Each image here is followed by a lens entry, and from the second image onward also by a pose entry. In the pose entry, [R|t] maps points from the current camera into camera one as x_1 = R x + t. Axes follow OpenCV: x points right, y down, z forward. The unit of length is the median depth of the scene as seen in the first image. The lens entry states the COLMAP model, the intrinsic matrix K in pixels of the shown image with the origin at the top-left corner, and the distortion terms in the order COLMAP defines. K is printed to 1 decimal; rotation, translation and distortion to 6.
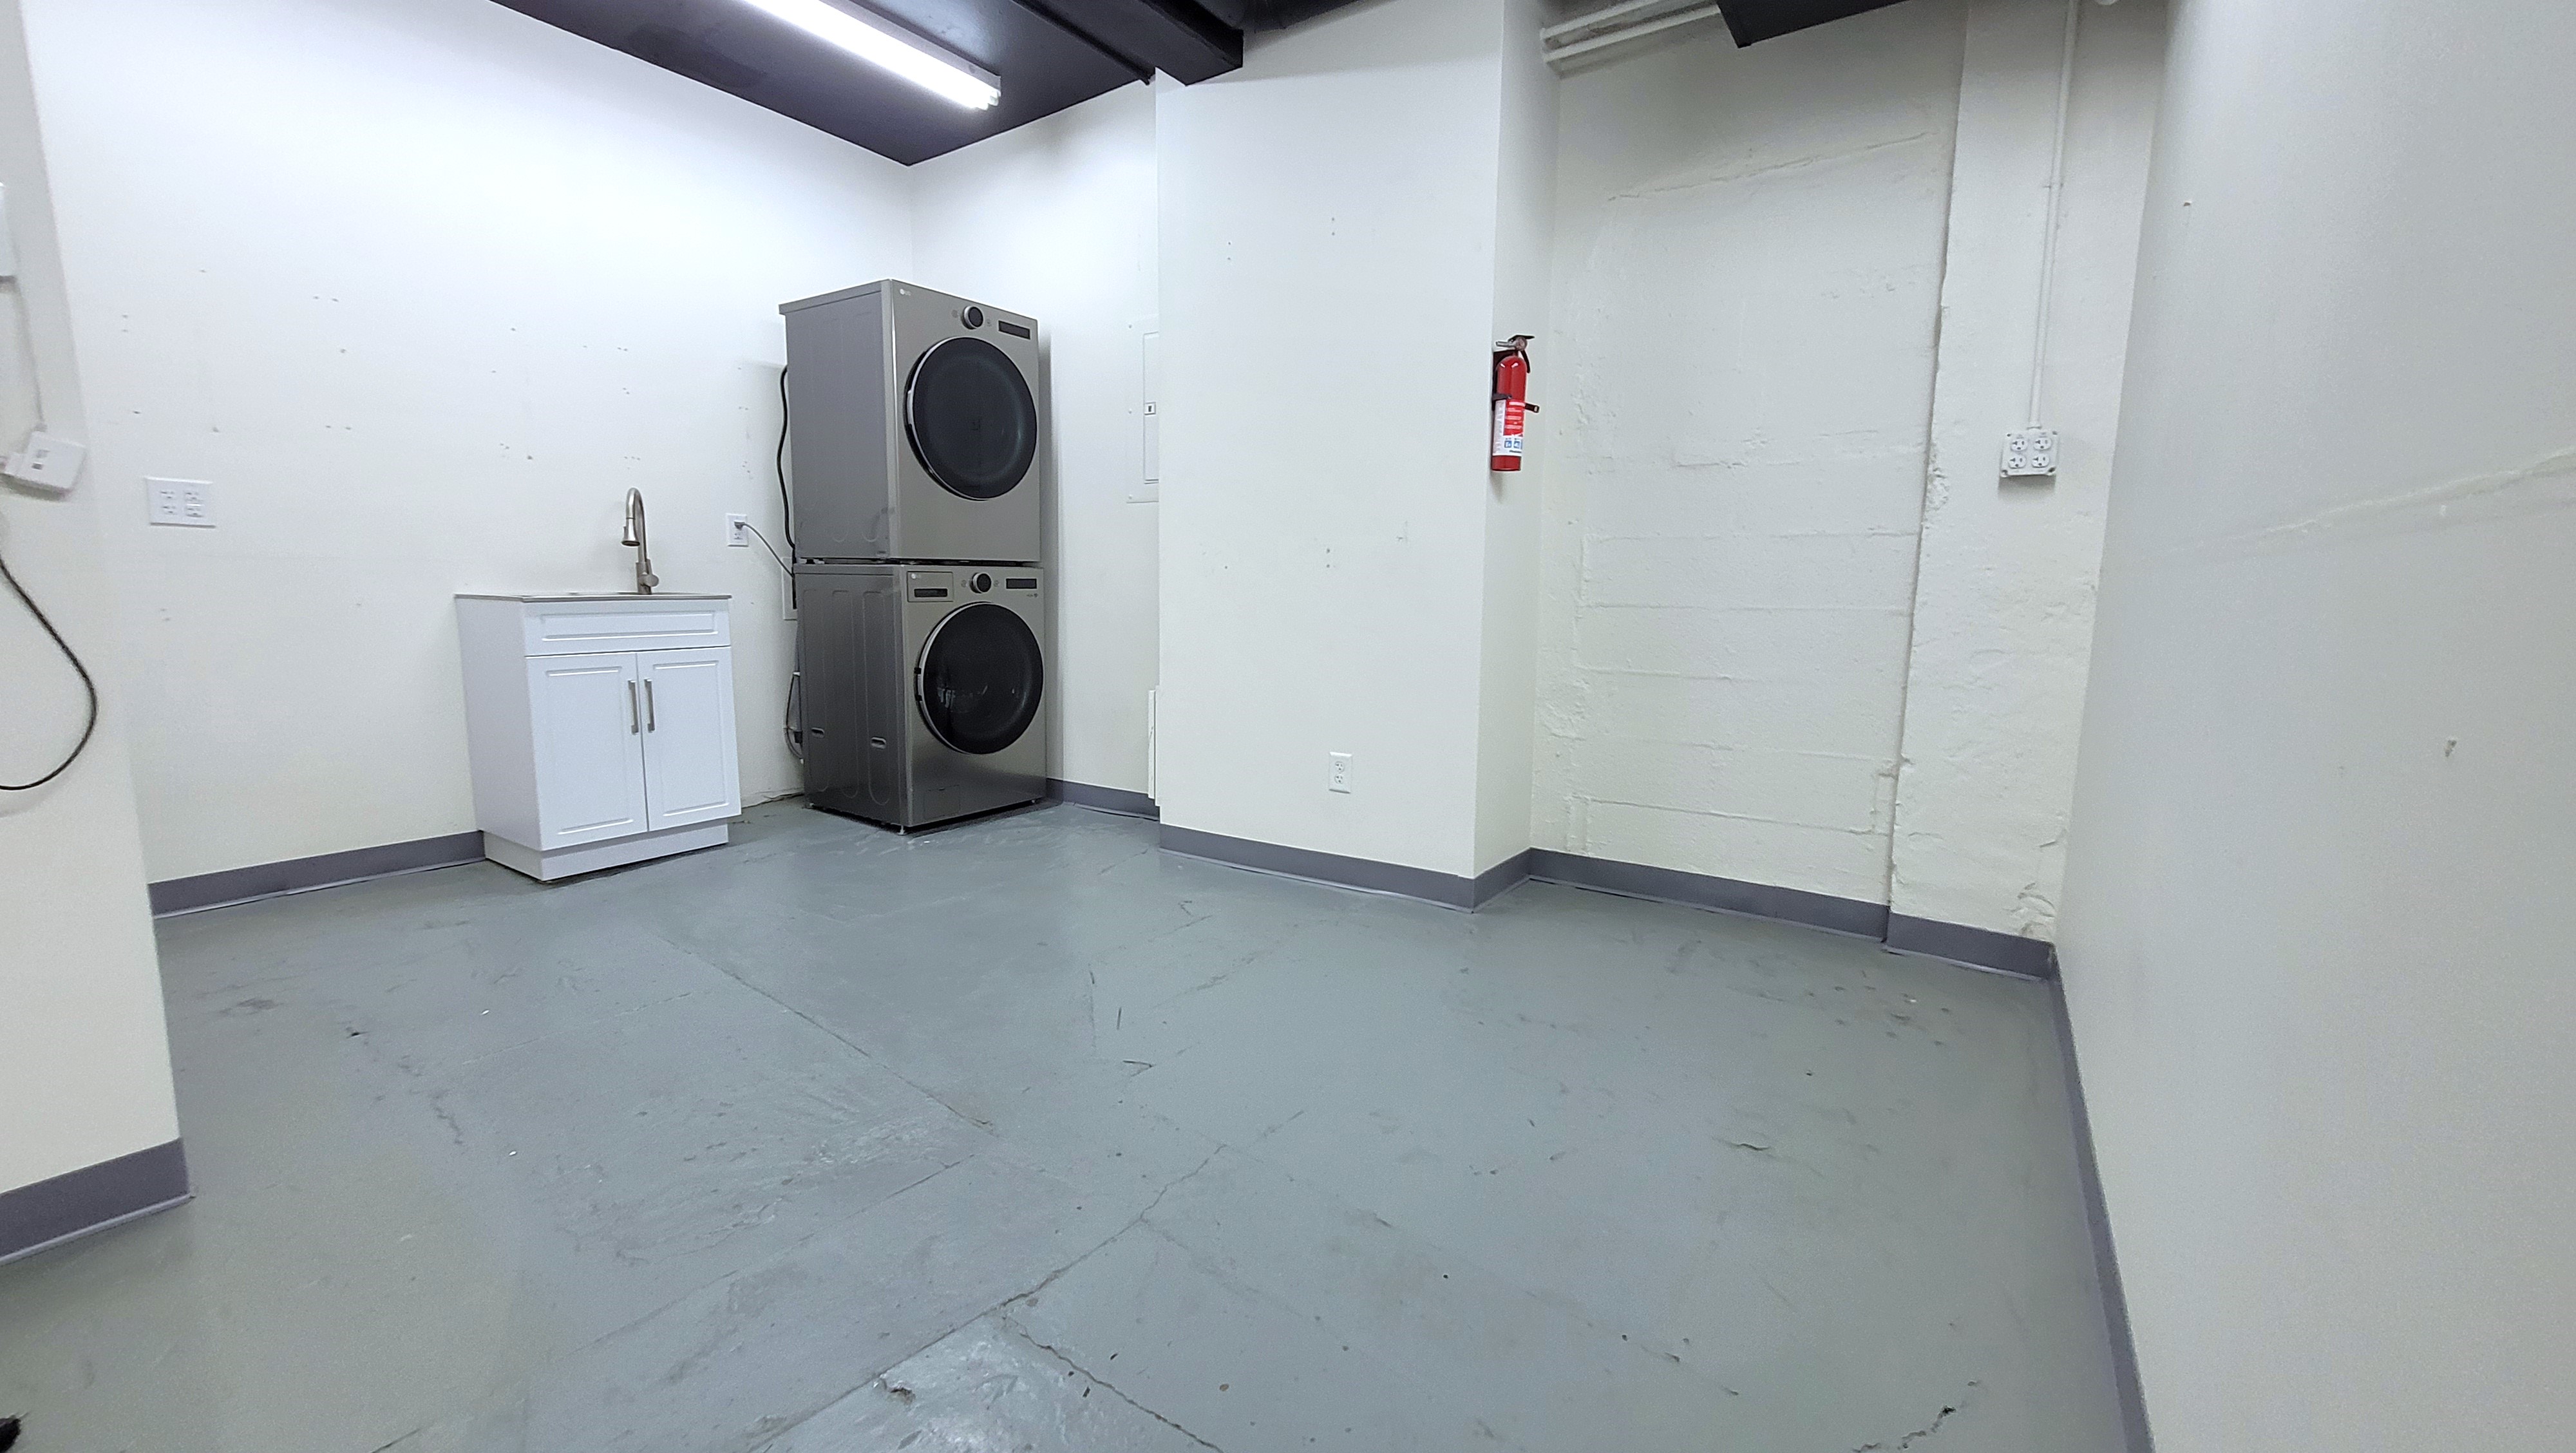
lens RADIAL K [[1024.1, 0, 1270.4], [0, 1024.1, 705.0], [0, 0, 1]] dist [0.006866, 0.000351]
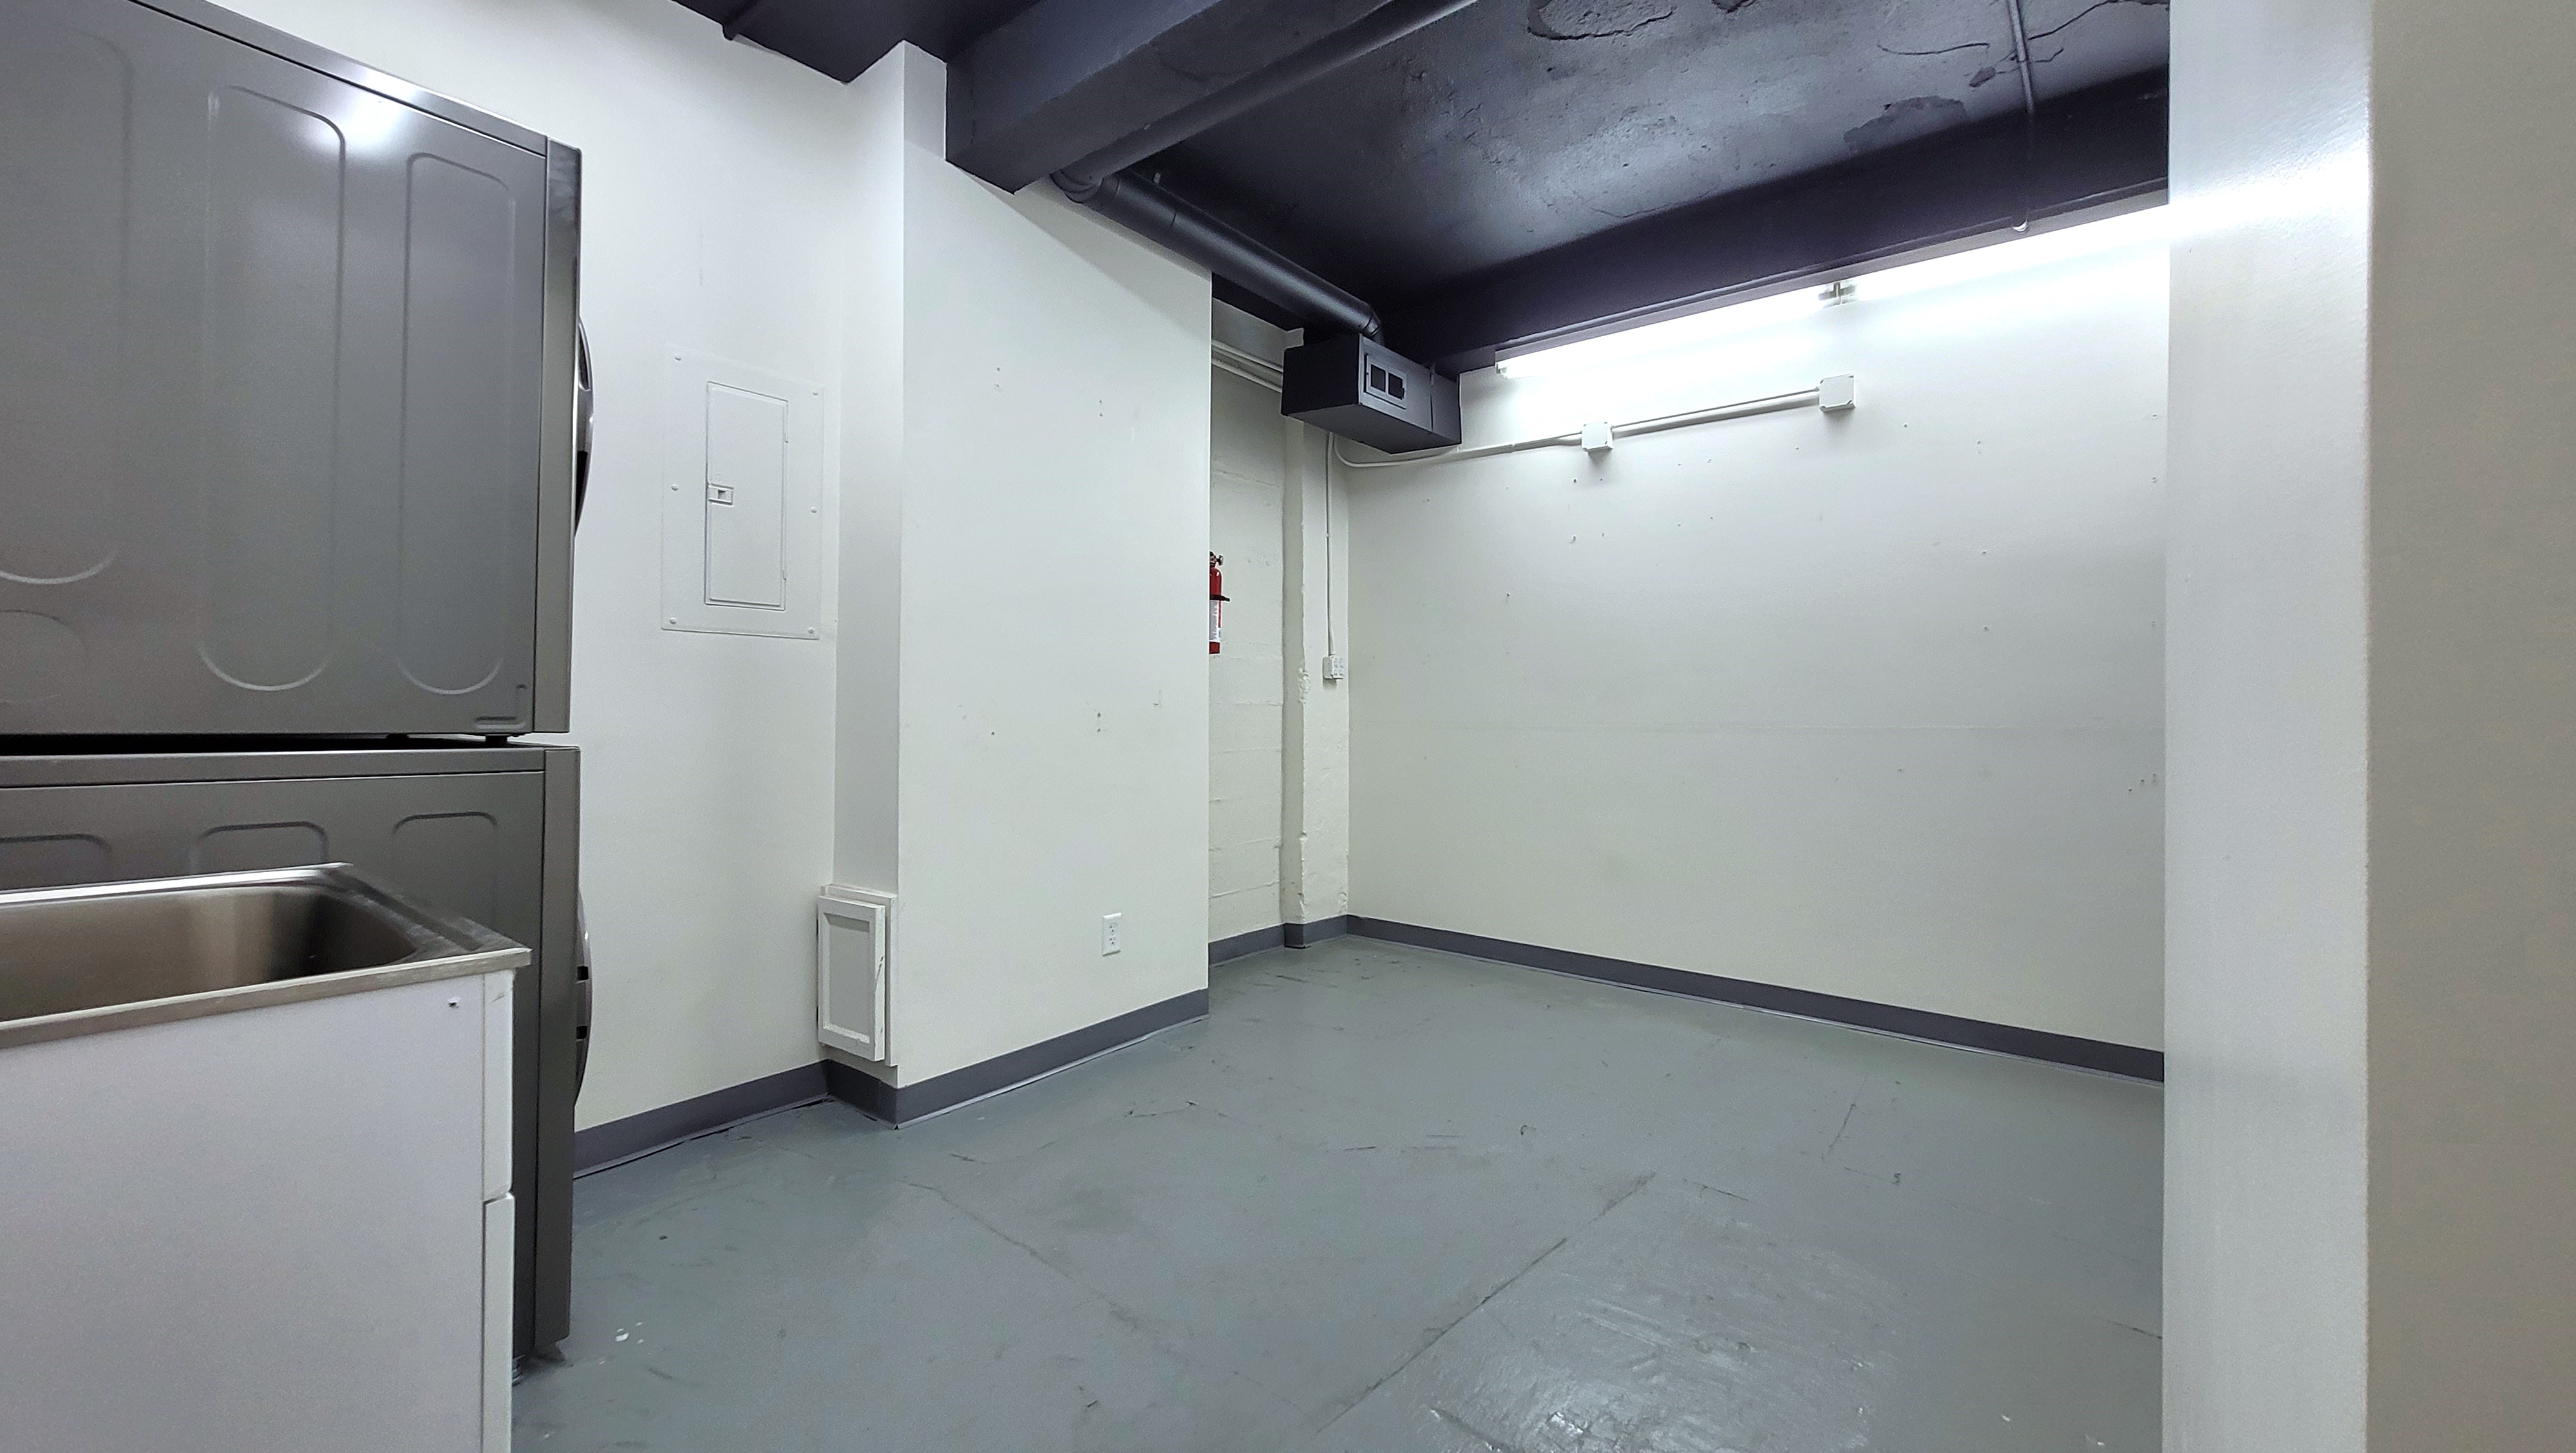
lens RADIAL K [[1024.1, 0, 1270.4], [0, 1024.1, 705.0], [0, 0, 1]] dist [0.006866, 0.000351]
pose [[0.056869, -0.003328, 0.998376, -1.079305], [0.116022, 0.993241, -0.003298, -0.157703], [-0.991617, 0.116022, 0.056871, 0.892881]]
